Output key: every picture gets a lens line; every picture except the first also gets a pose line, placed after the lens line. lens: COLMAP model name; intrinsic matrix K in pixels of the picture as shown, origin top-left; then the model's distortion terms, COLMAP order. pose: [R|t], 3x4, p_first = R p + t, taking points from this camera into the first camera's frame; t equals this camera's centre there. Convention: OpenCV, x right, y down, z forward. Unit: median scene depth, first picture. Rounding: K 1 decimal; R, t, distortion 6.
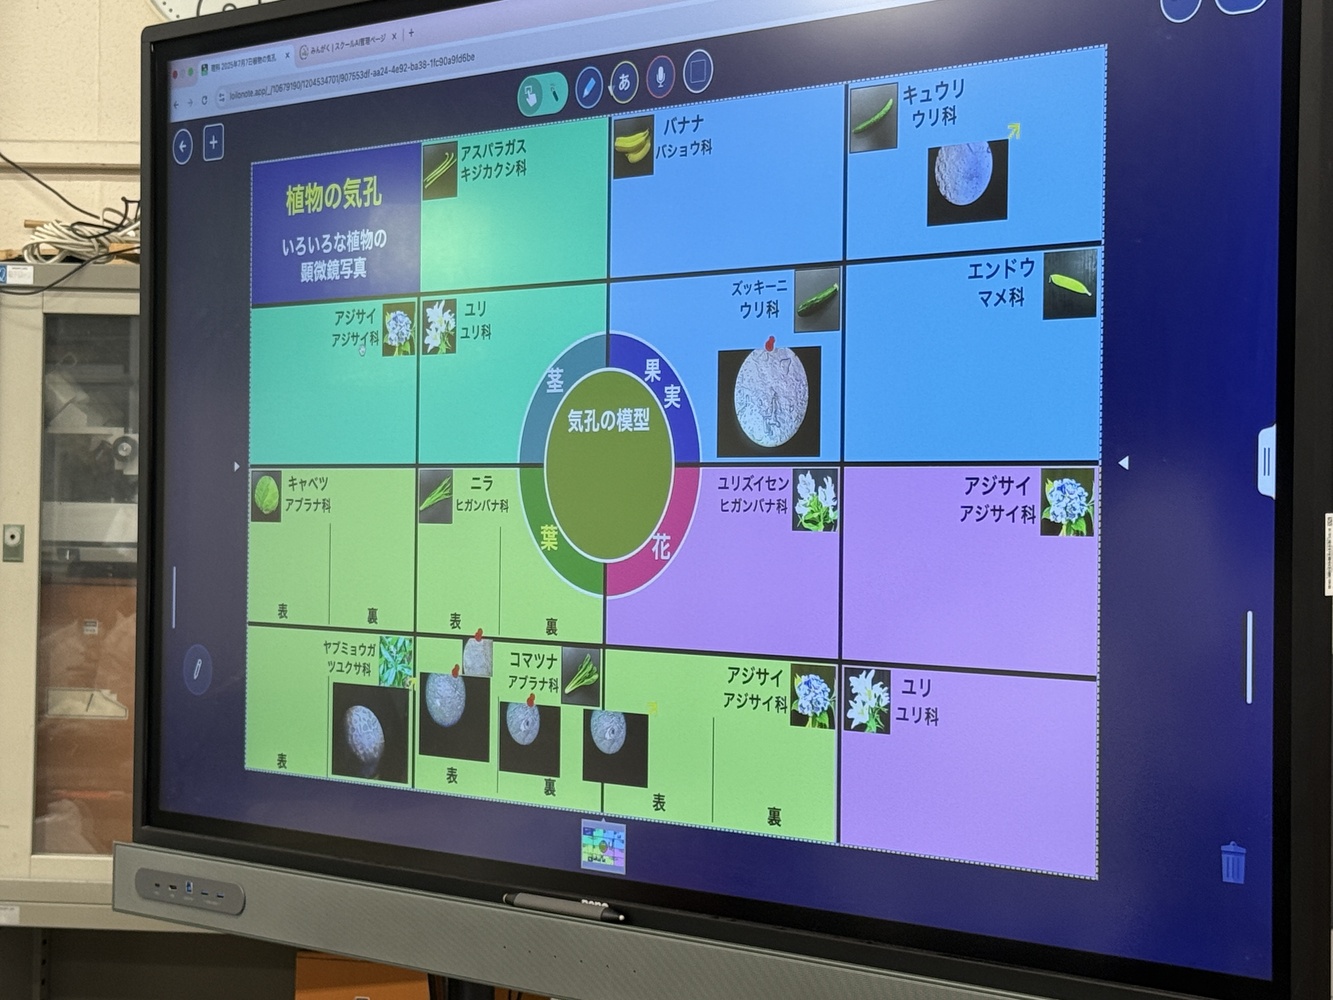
lens RADIAL K [[2867.2, 0, 667.5], [0, 2867.2, 500.6], [0, 0, 1]] dist [0.133462, 0.000000]
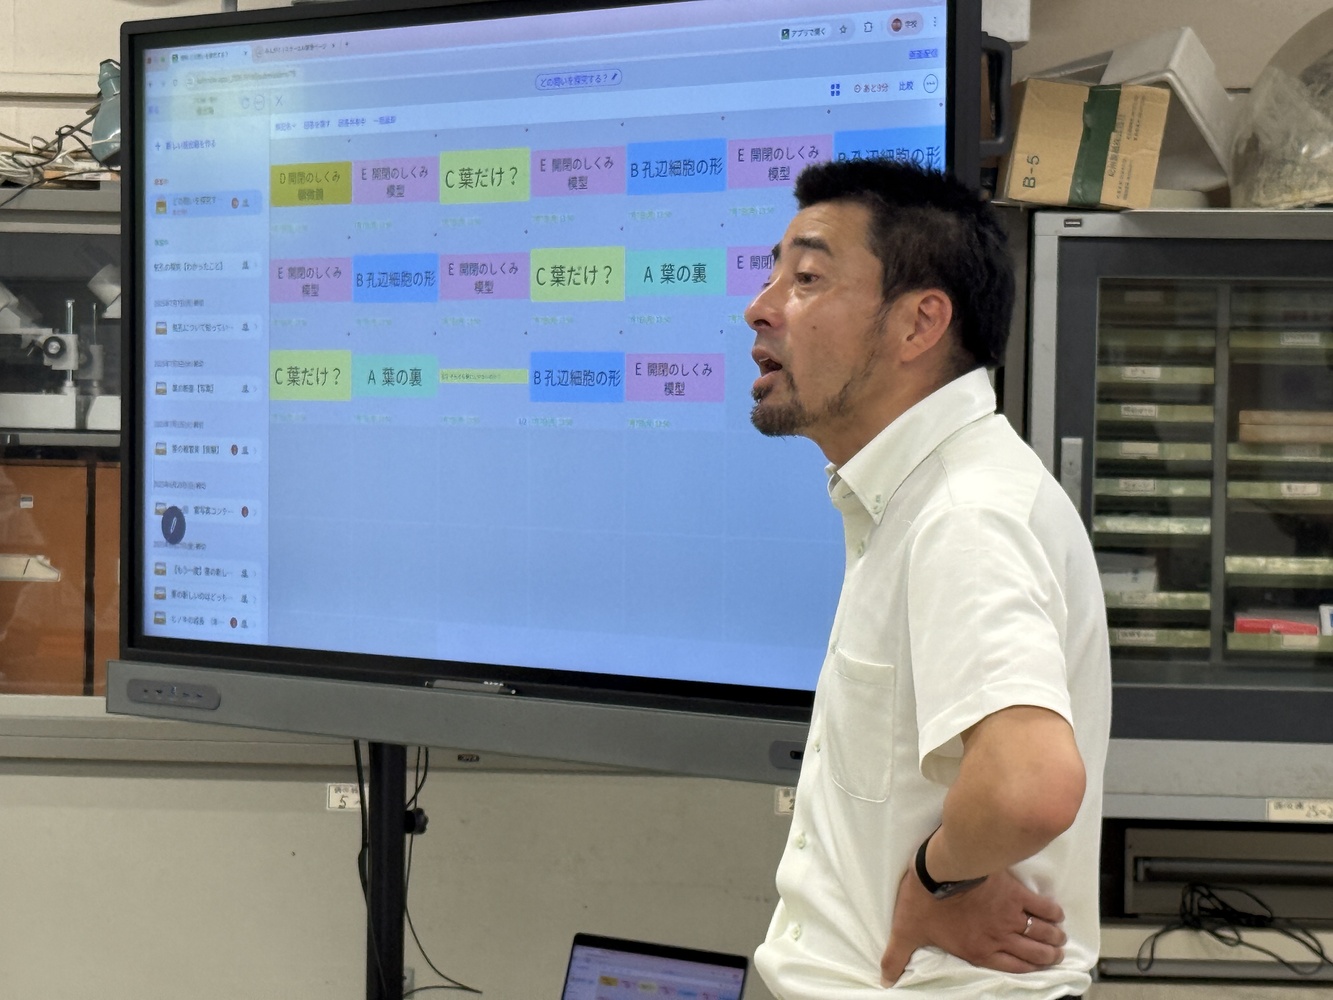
lens RADIAL K [[3677.7, 0, 665.2], [0, 3677.7, 499.3], [0, 0, 1]] dist [0.144109, 0.000000]
pose [[0.998599, -0.007939, 0.052310, -0.022705], [0.006223, 0.999440, 0.032893, -0.004313], [-0.052542, -0.032521, 0.998089, -0.506234]]
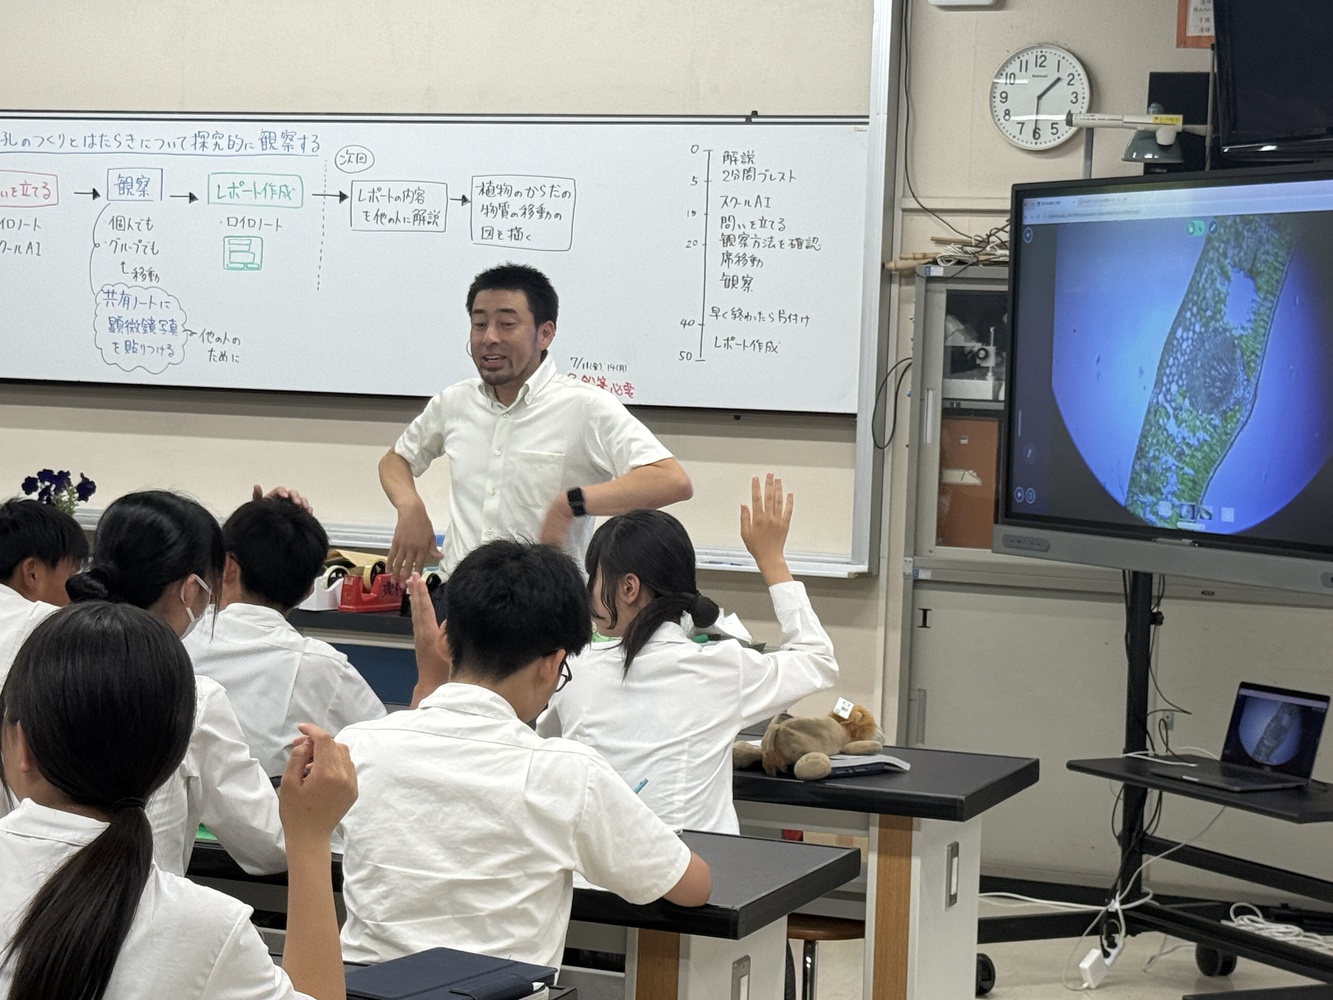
lens RADIAL K [[2867.2, 0, 667.0], [0, 2867.2, 505.7], [0, 0, 1]] dist [0.133462, 0.000000]
pose [[0.968942, 0.025544, -0.245965, 0.104377], [-0.012831, 0.998504, 0.053155, -0.016302], [0.246955, -0.048348, 0.967820, -1.081995]]
